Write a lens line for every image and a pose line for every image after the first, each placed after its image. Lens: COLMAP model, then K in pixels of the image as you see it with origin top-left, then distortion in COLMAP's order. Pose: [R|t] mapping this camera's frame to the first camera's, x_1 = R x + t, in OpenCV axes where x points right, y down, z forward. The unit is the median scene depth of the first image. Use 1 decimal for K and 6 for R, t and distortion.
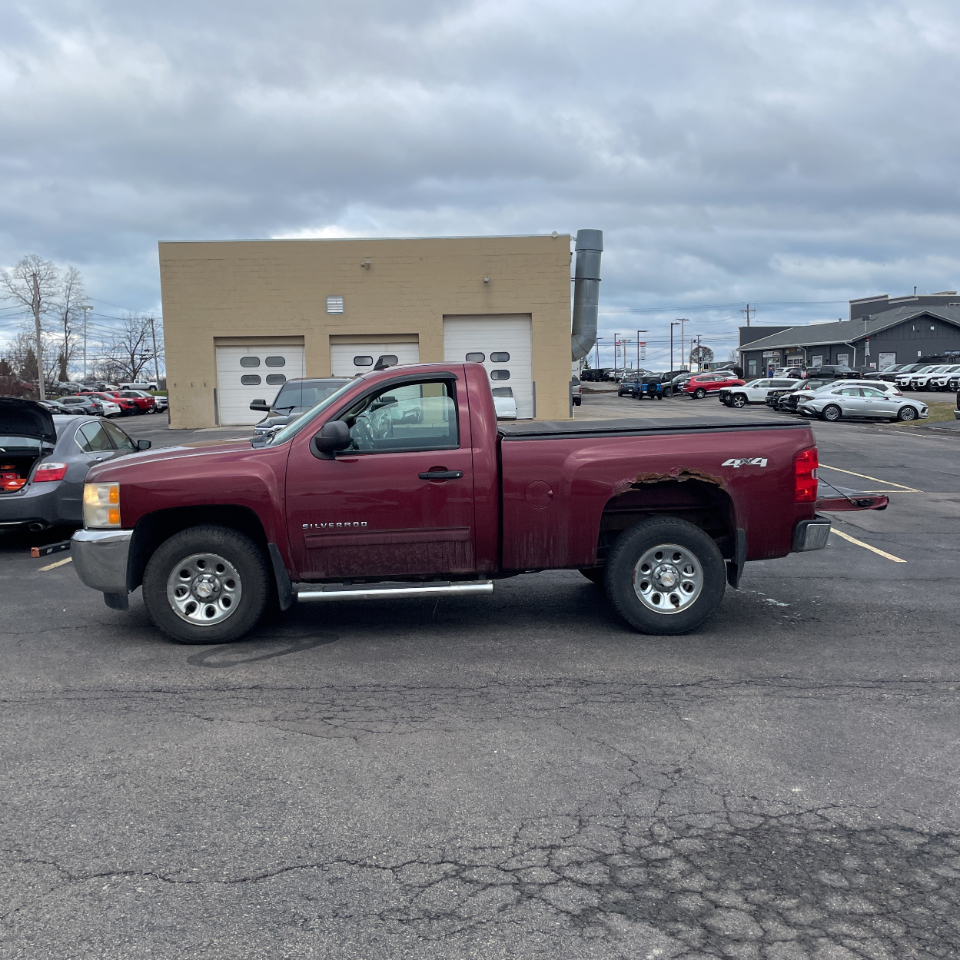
lens RADIAL K [[963.5, 0, 477.0], [0, 963.5, 489.3], [0, 0, 1]] dist [0.103315, -0.124380]
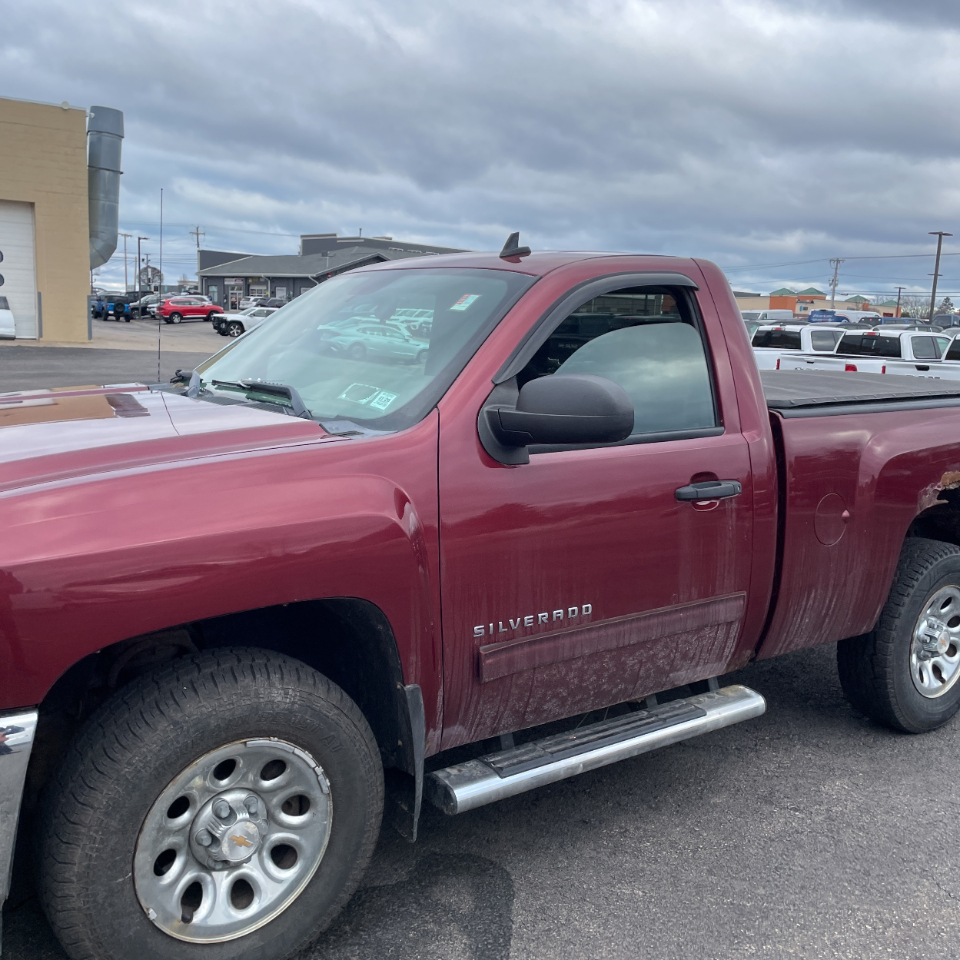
lens RADIAL K [[963.5, 0, 477.0], [0, 963.5, 489.3], [0, 0, 1]] dist [0.103315, -0.124380]
pose [[0.844554, -0.038565, 0.534079, -0.072359], [-0.000706, 0.997322, 0.073132, -0.009397], [-0.535469, -0.062141, 0.842266, 0.121369]]
